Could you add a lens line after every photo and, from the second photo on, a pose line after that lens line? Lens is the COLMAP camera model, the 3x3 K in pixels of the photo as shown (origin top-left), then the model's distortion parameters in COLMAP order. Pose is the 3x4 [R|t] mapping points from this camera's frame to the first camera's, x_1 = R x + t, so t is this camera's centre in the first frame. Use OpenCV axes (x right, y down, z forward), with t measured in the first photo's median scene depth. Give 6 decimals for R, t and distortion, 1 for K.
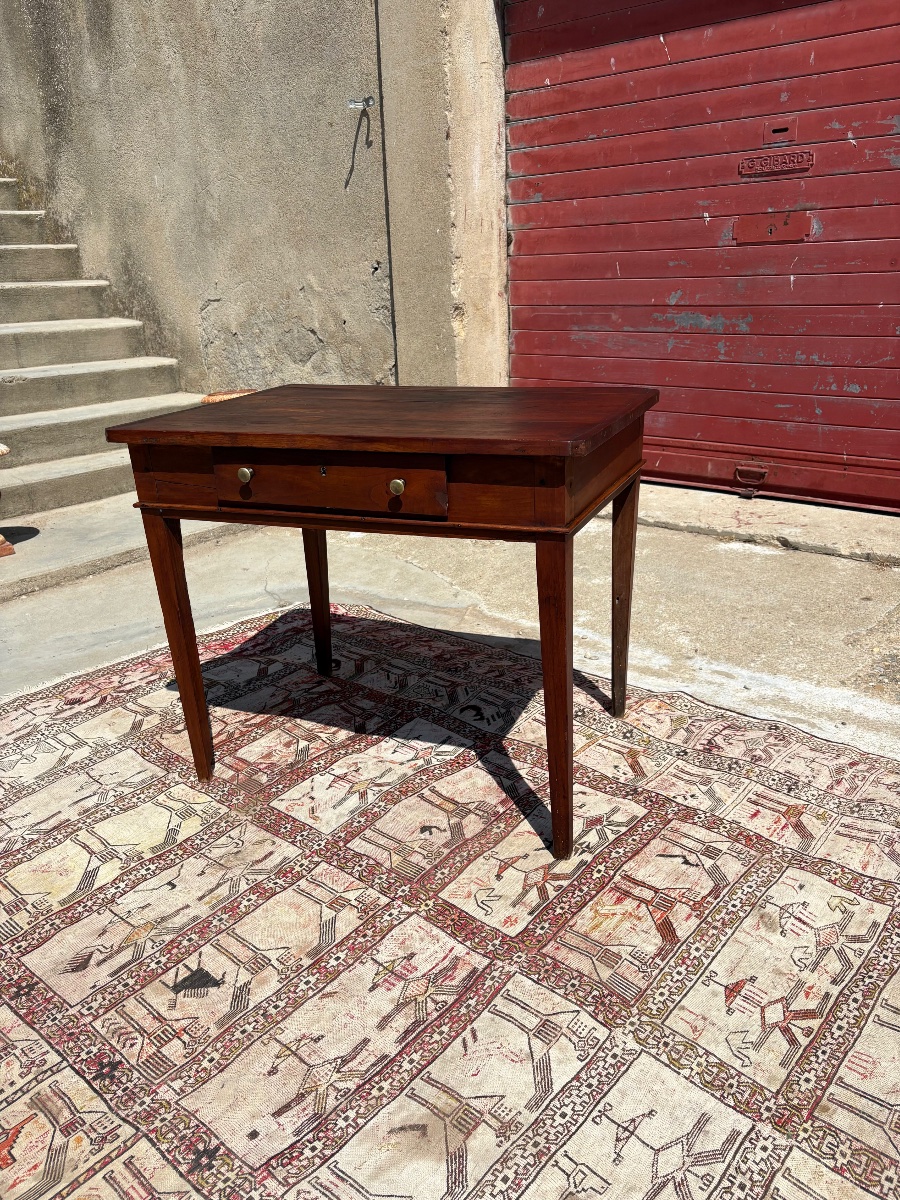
lens RADIAL K [[908.7, 0, 455.5], [0, 908.7, 603.8], [0, 0, 1]] dist [0.023212, 0.001813]
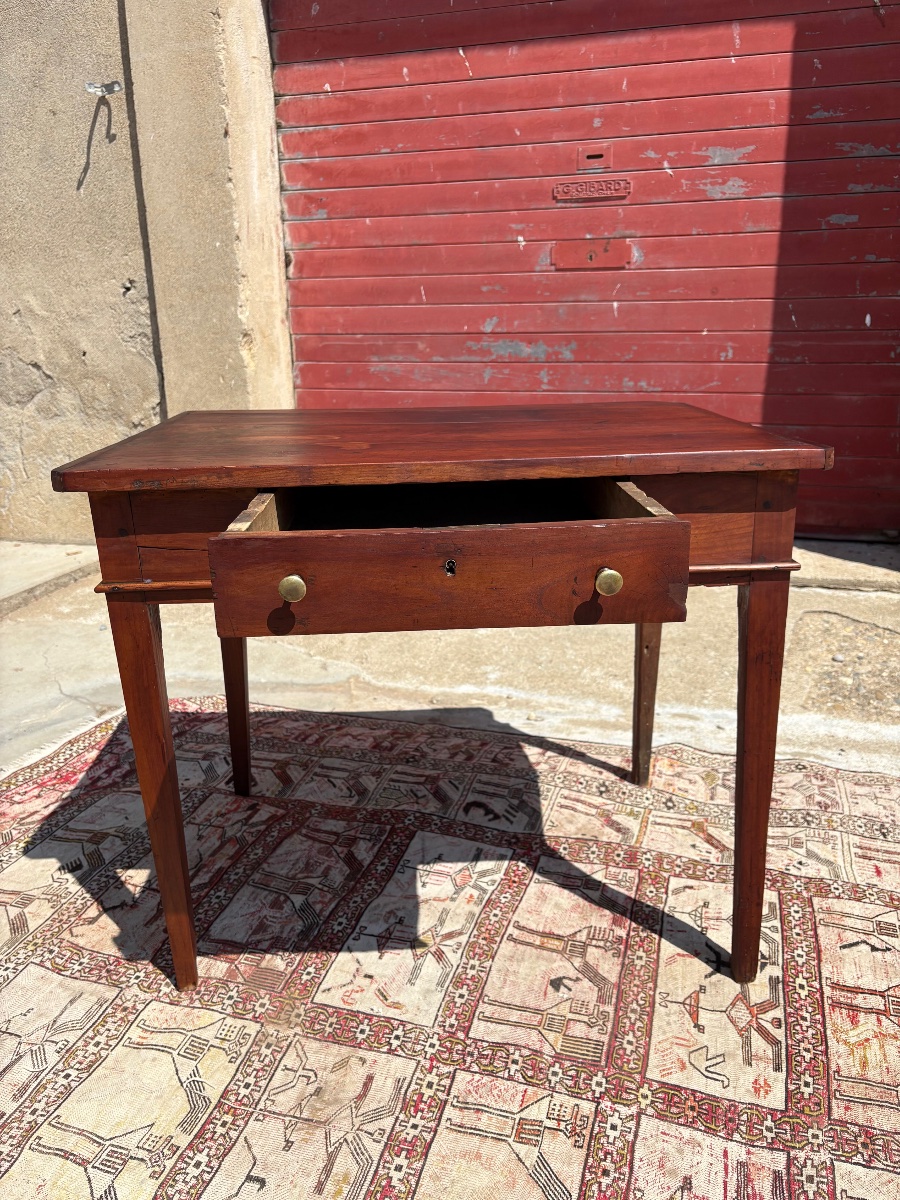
lens RADIAL K [[916.2, 0, 438.5], [0, 916.2, 606.1], [0, 0, 1]] dist [0.015163, 0.005010]
pose [[0.920402, -0.100756, 0.377767, -0.322578], [0.121374, 0.992119, -0.031105, -0.040757], [-0.371656, 0.074480, 0.925378, 0.272569]]
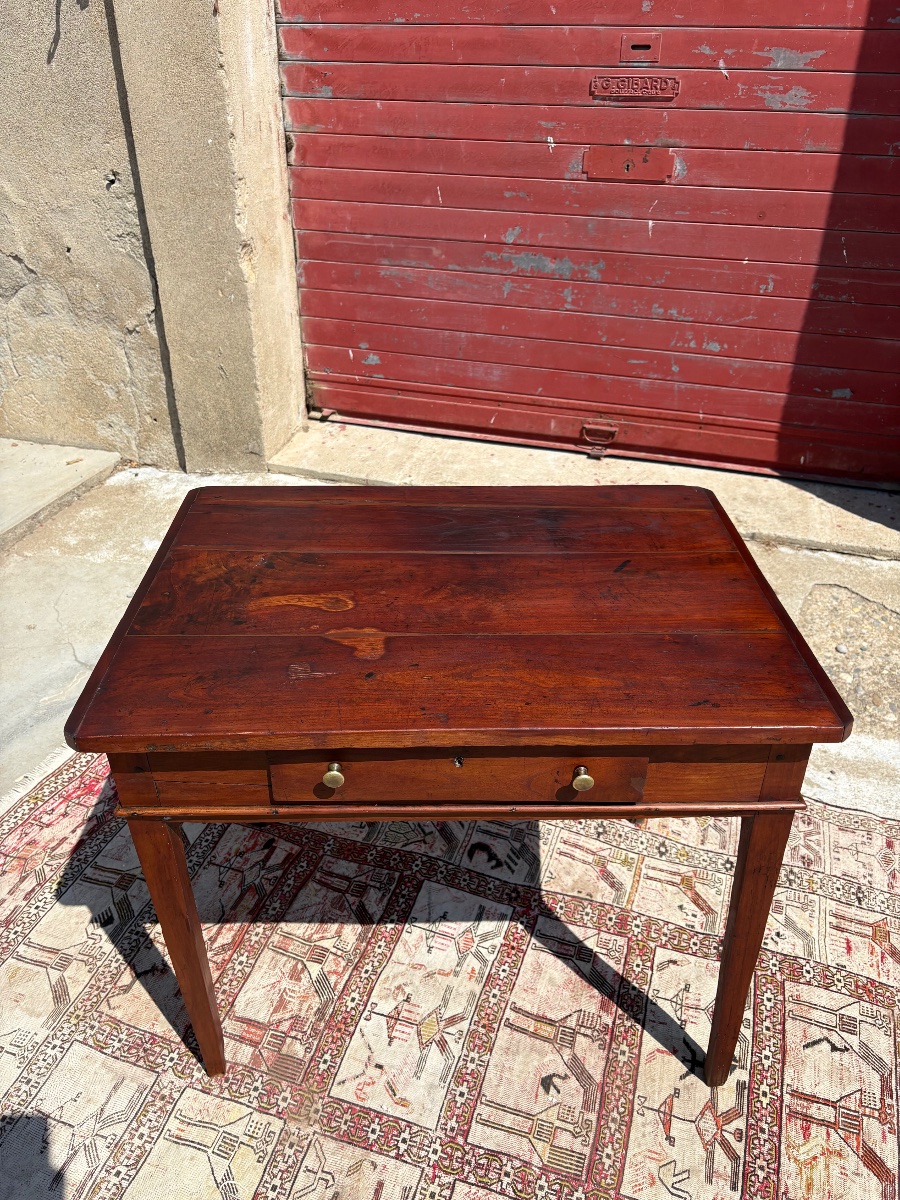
lens RADIAL K [[908.6, 0, 445.5], [0, 908.6, 601.1], [0, 0, 1]] dist [0.057922, -0.073394]
pose [[0.923037, -0.171073, 0.344583, -0.286607], [0.098113, 0.970751, 0.219128, -0.322818], [-0.371991, -0.168455, 0.912823, 0.293234]]
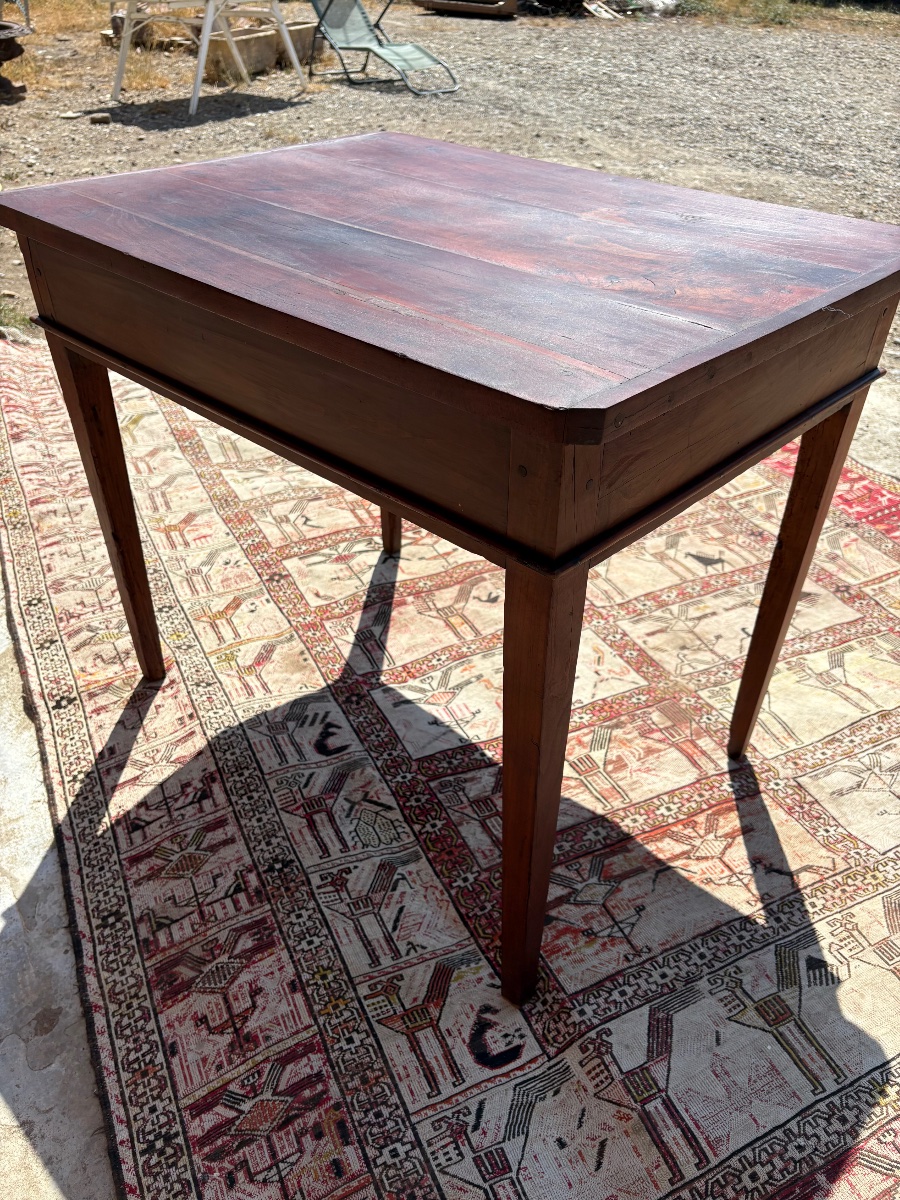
lens RADIAL K [[901.2, 0, 458.9], [0, 901.2, 636.4], [0, 0, 1]] dist [0.024147, 0.002305]
pose [[-0.931429, -0.201821, 0.302833, -0.260106], [0.143282, 0.561554, 0.814940, -0.458219], [-0.334529, 0.802450, -0.494130, 1.314351]]
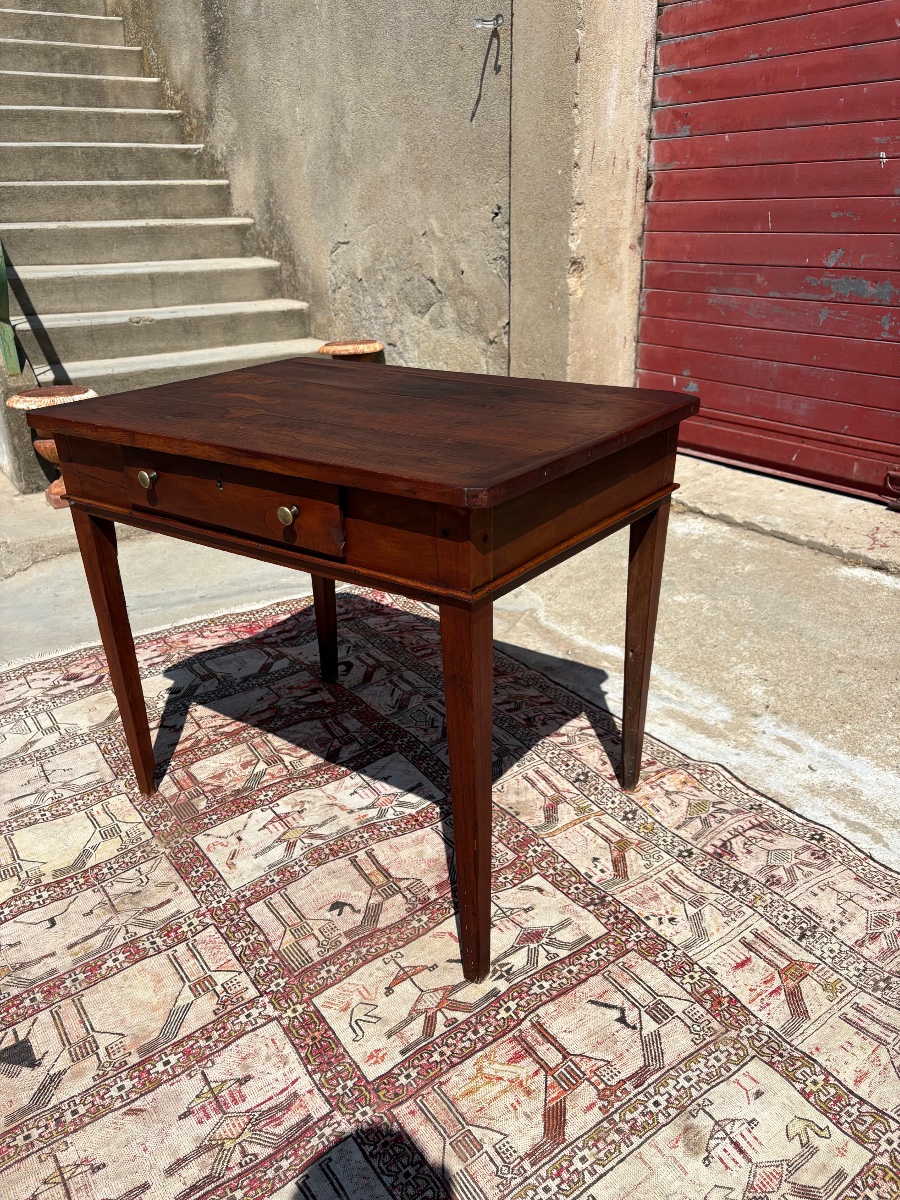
lens RADIAL K [[912.9, 0, 443.4], [0, 912.9, 602.7], [0, 0, 1]] dist [0.016675, 0.006176]
pose [[0.969785, 0.110739, -0.217378, 0.188175], [-0.096780, 0.992560, 0.073876, -0.092412], [0.223942, -0.050606, 0.973288, 0.173043]]
